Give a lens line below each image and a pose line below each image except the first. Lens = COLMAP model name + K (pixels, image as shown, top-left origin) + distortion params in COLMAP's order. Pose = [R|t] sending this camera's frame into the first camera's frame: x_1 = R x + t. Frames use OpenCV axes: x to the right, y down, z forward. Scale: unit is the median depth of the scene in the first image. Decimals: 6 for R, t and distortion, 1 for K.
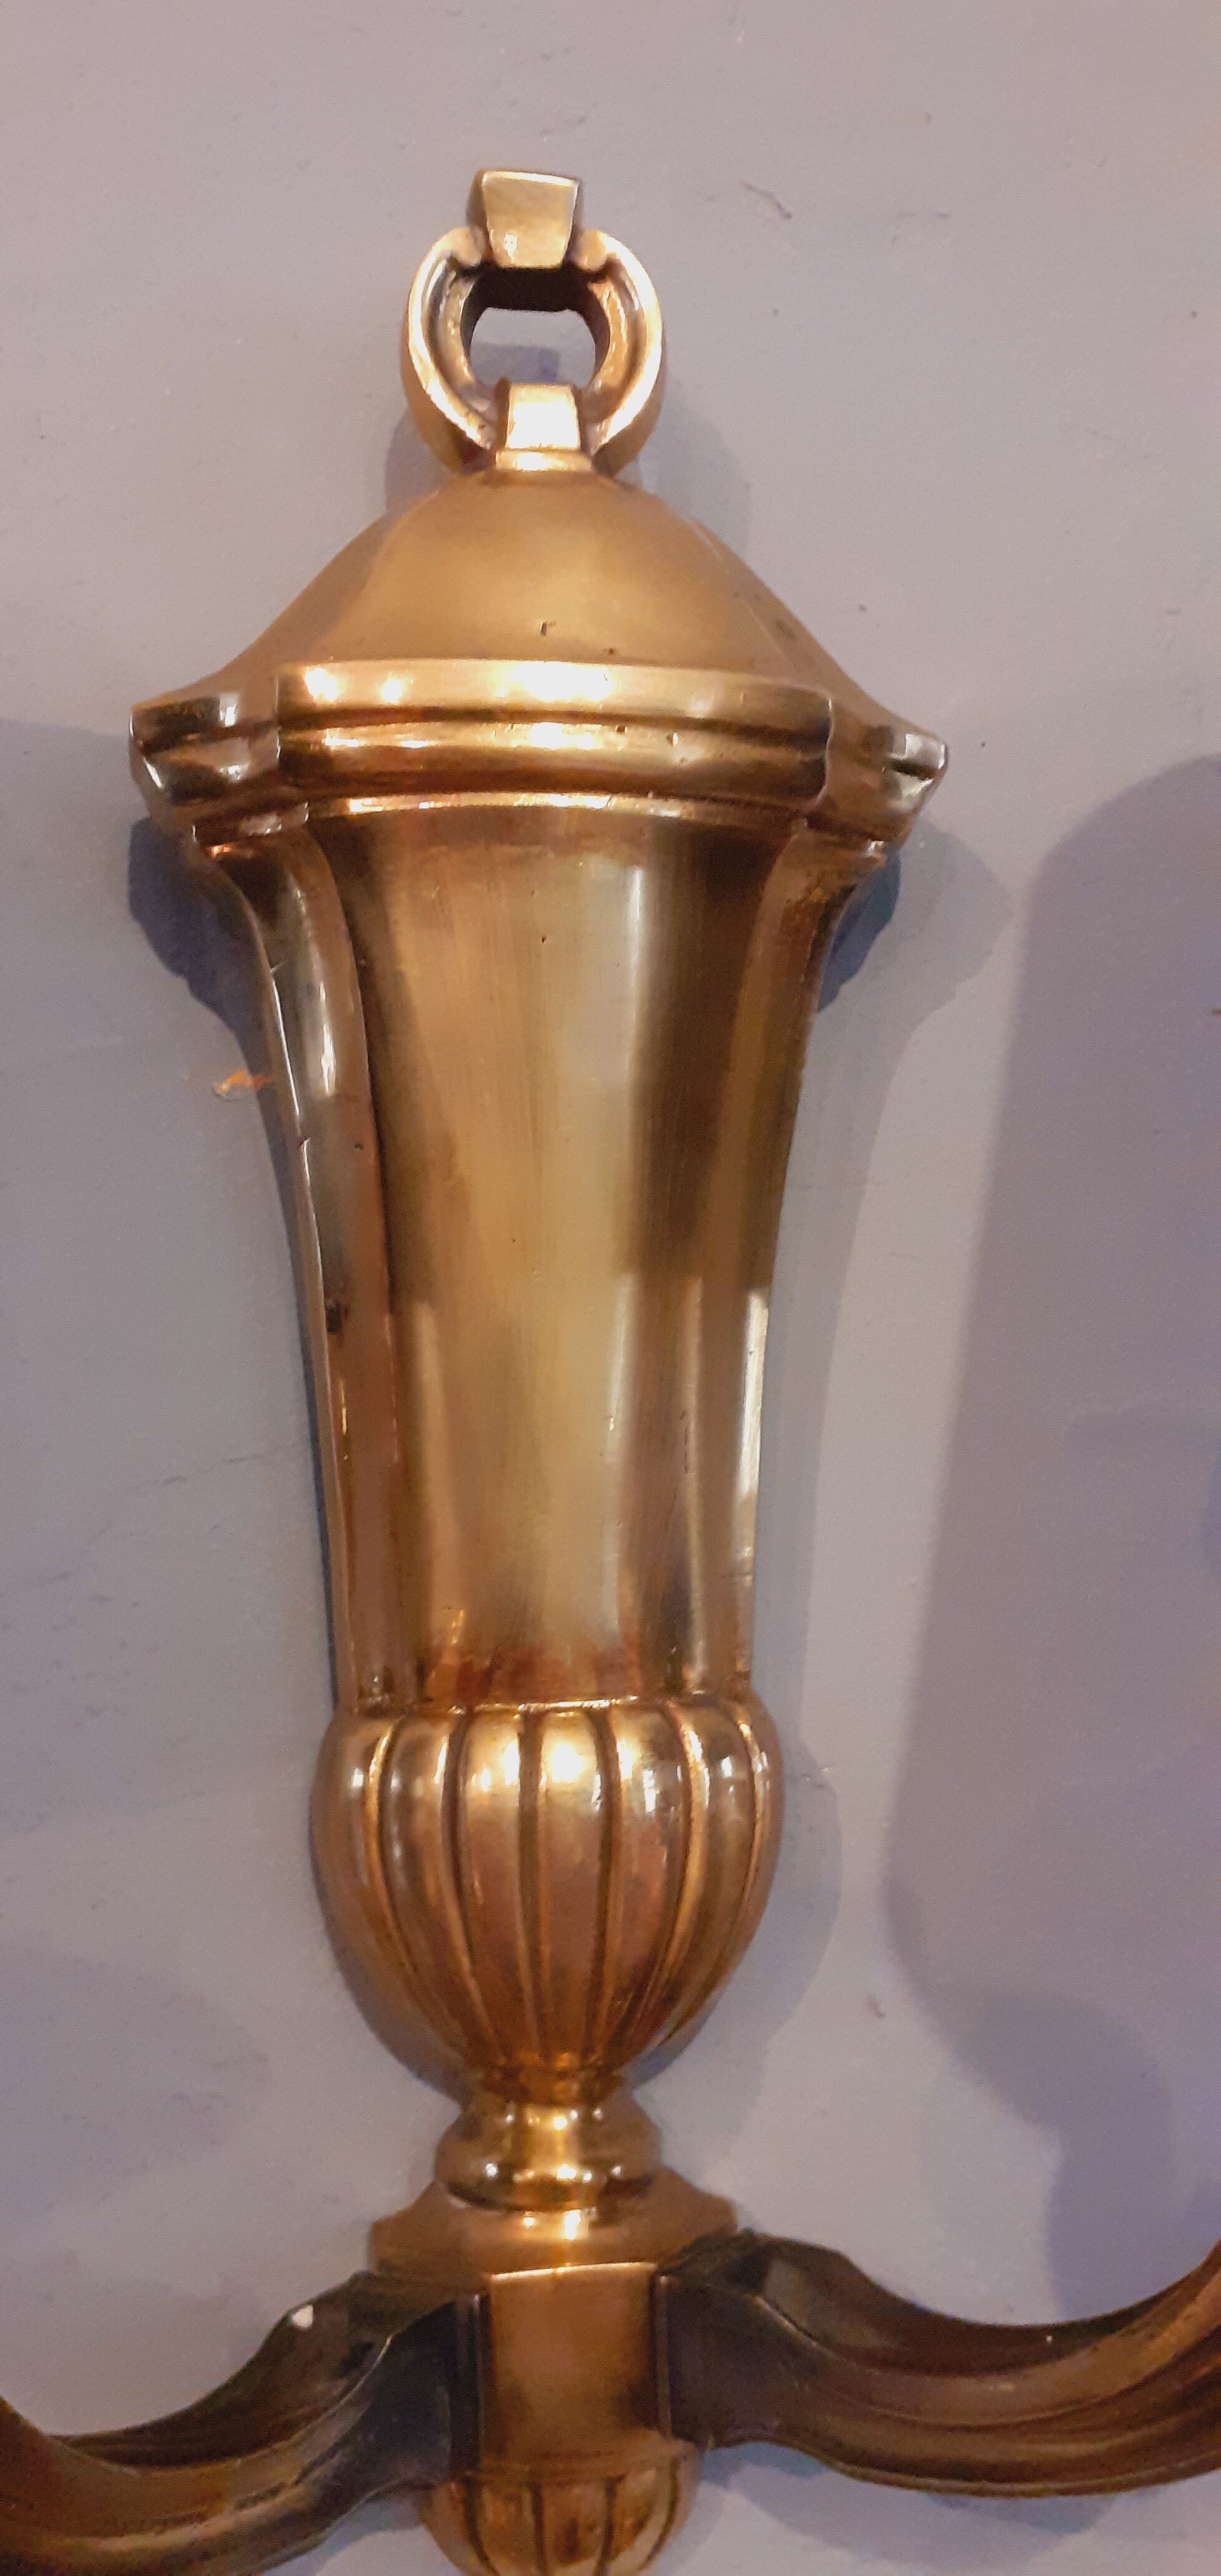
lens RADIAL K [[2016.7, 0, 640.3], [0, 2016.7, 1289.7], [0, 0, 1]] dist [0.064378, -0.100679]
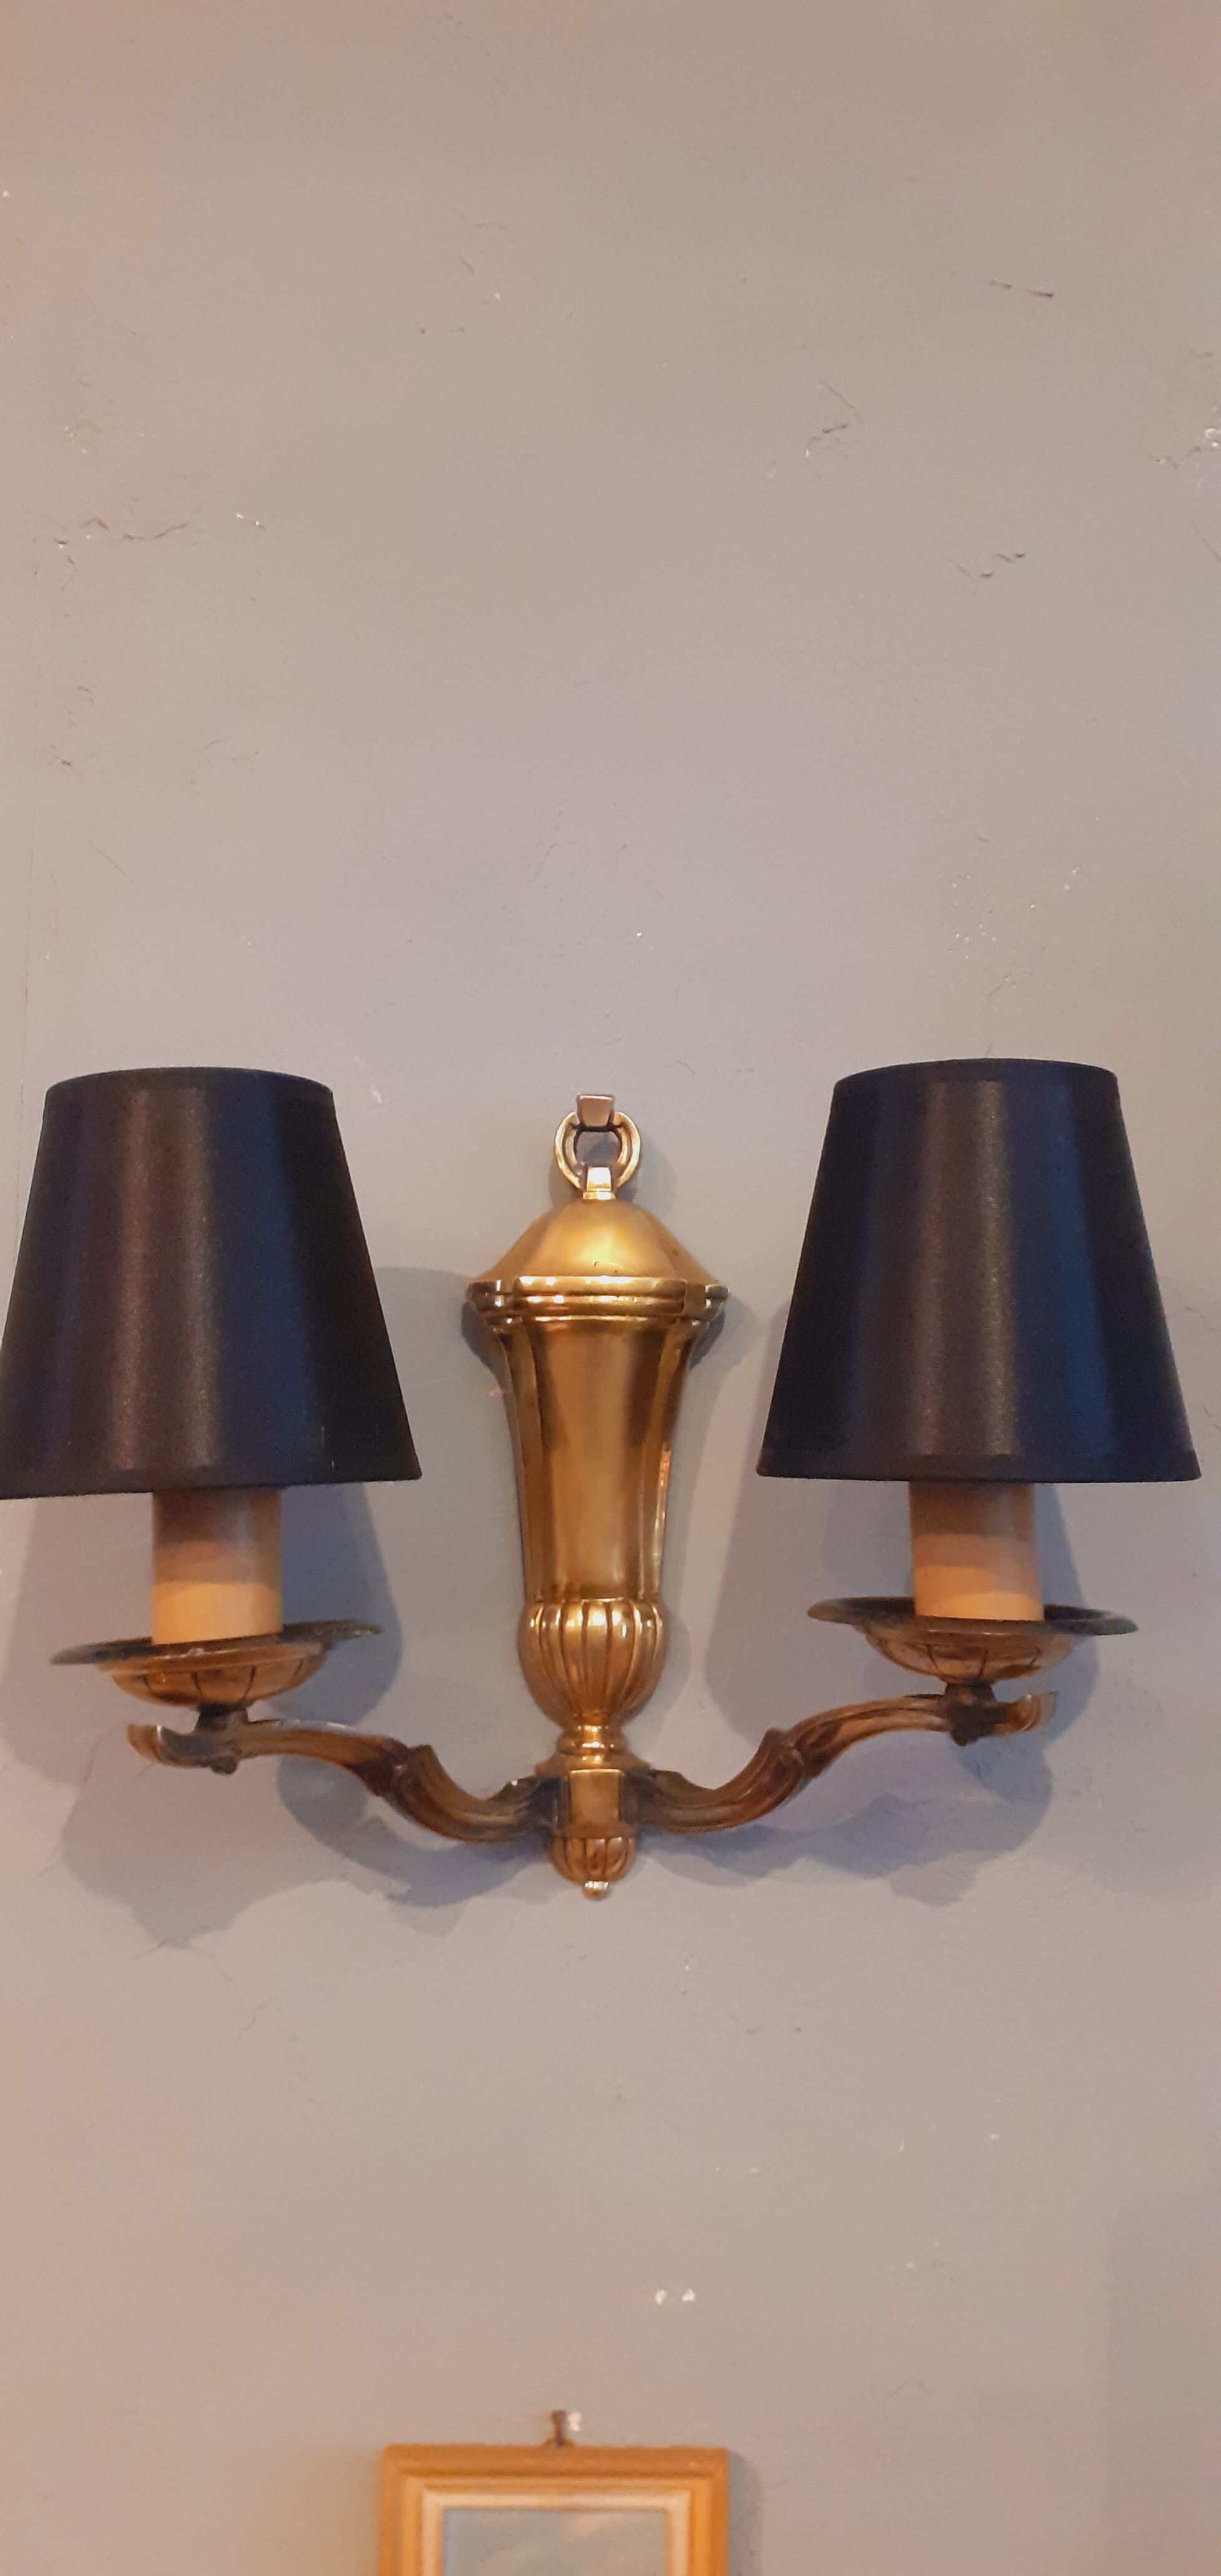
lens RADIAL K [[2016.7, 0, 601.3], [0, 2016.7, 1255.5], [0, 0, 1]] dist [0.064378, -0.100679]
pose [[0.994726, 0.012413, -0.101819, 0.277721], [-0.012807, 0.999913, -0.003222, -0.319721], [0.101770, 0.004509, 0.994798, -2.105768]]
